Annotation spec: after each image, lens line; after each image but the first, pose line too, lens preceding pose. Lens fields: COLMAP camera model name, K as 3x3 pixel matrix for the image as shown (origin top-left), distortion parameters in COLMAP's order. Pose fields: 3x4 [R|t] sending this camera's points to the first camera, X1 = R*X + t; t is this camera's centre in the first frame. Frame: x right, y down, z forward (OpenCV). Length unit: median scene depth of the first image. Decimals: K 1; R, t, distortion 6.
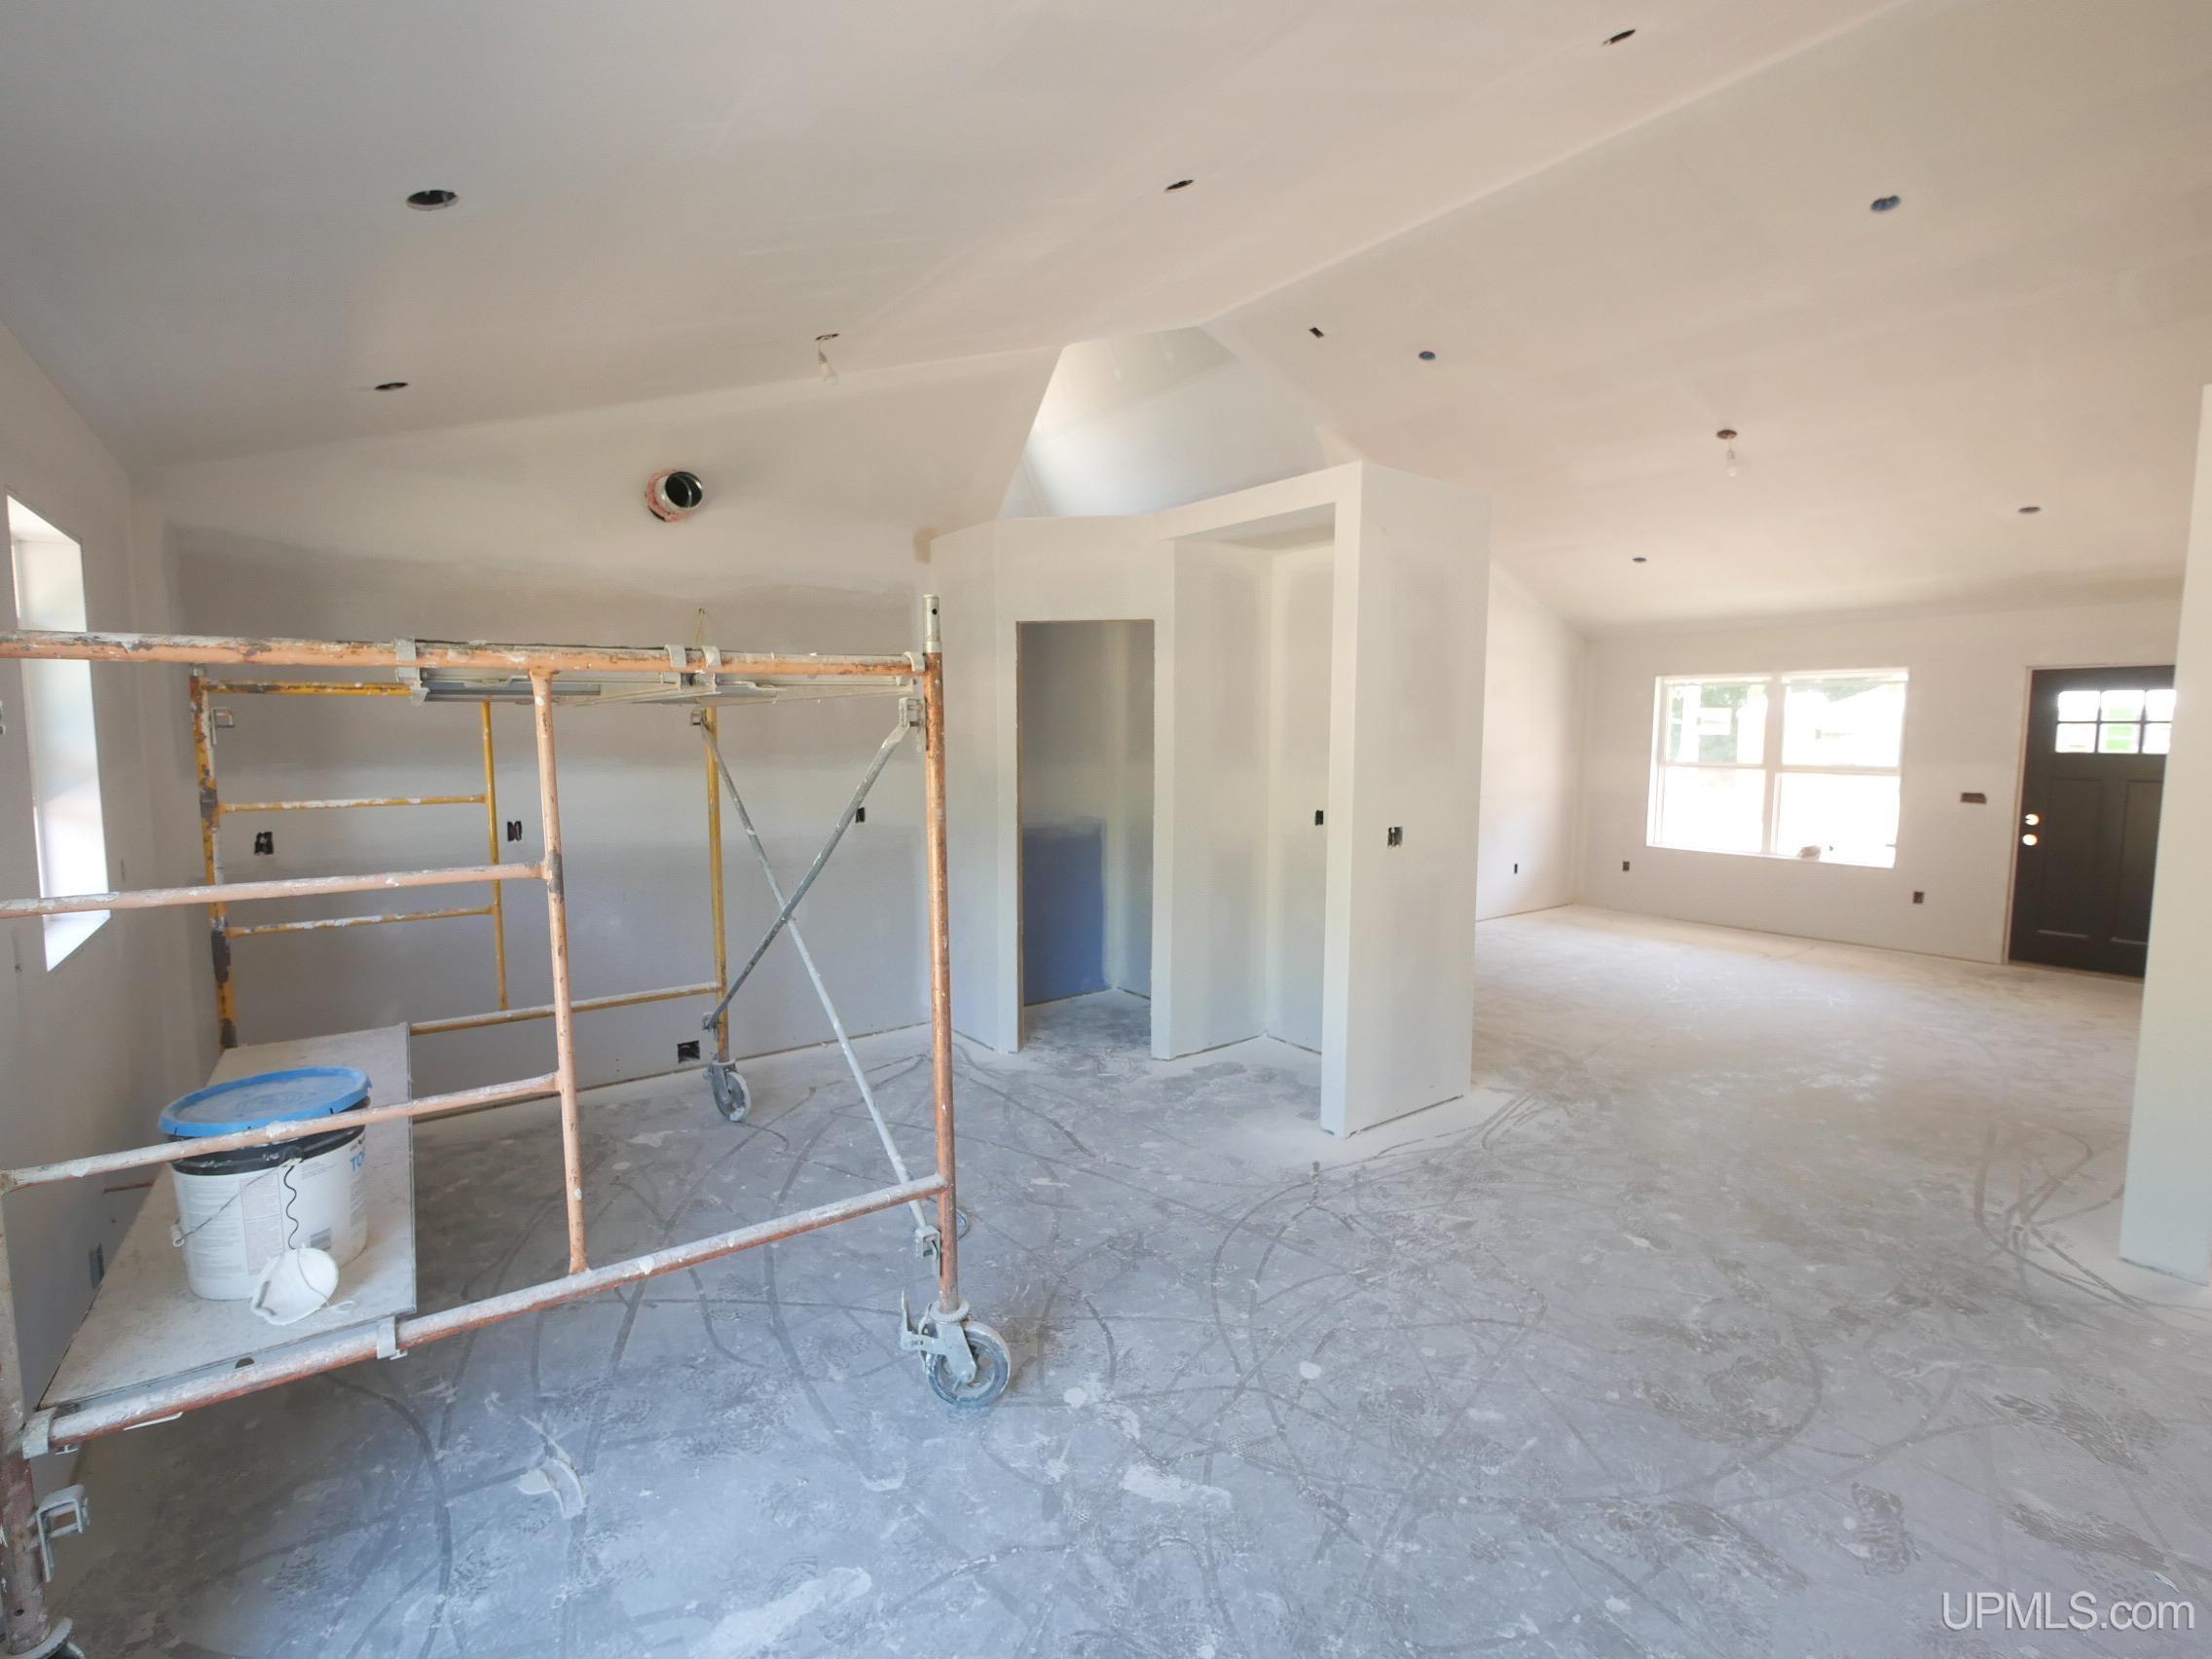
lens RADIAL K [[1020.8, 0, 1102.9], [0, 1020.8, 820.0], [0, 0, 1]] dist [-0.000832, 0.000044]
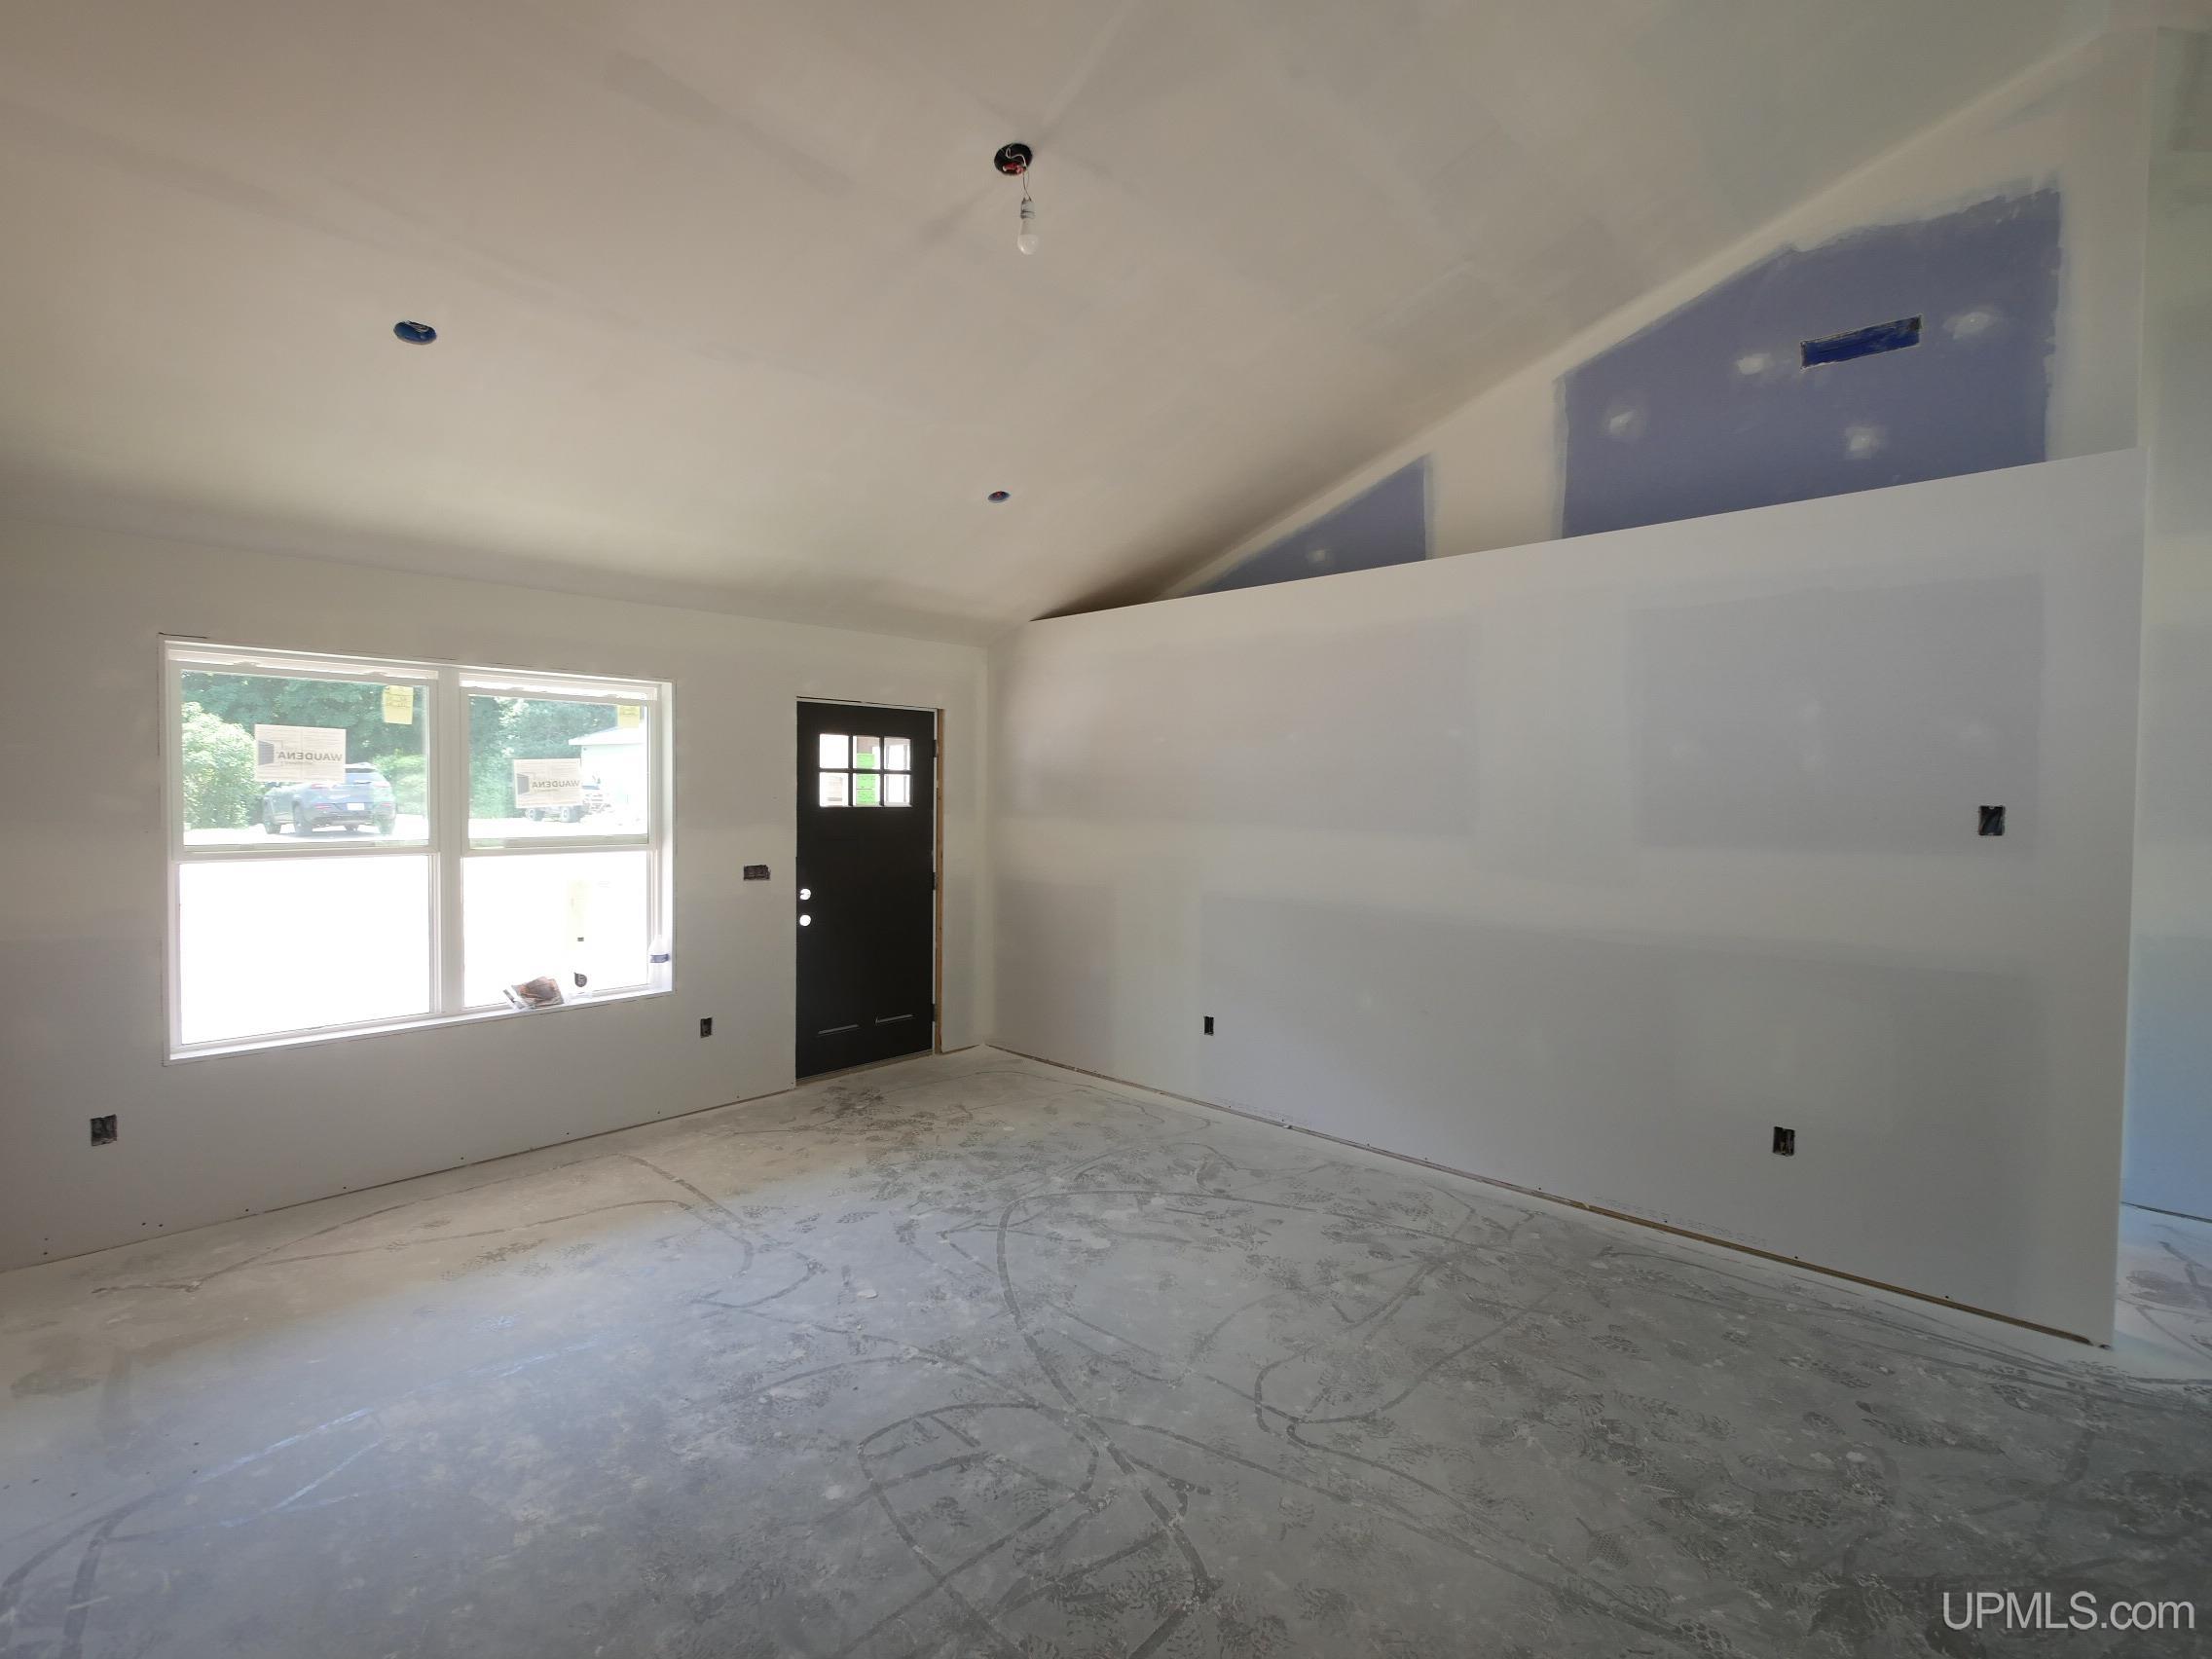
lens RADIAL K [[1020.8, 0, 1102.9], [0, 1020.8, 820.0], [0, 0, 1]] dist [-0.000832, 0.000044]
pose [[-0.168102, -0.036543, 0.985092, 0.165936], [0.076183, 0.995842, 0.049942, -0.121763], [-0.982821, 0.083443, -0.164619, 1.399156]]
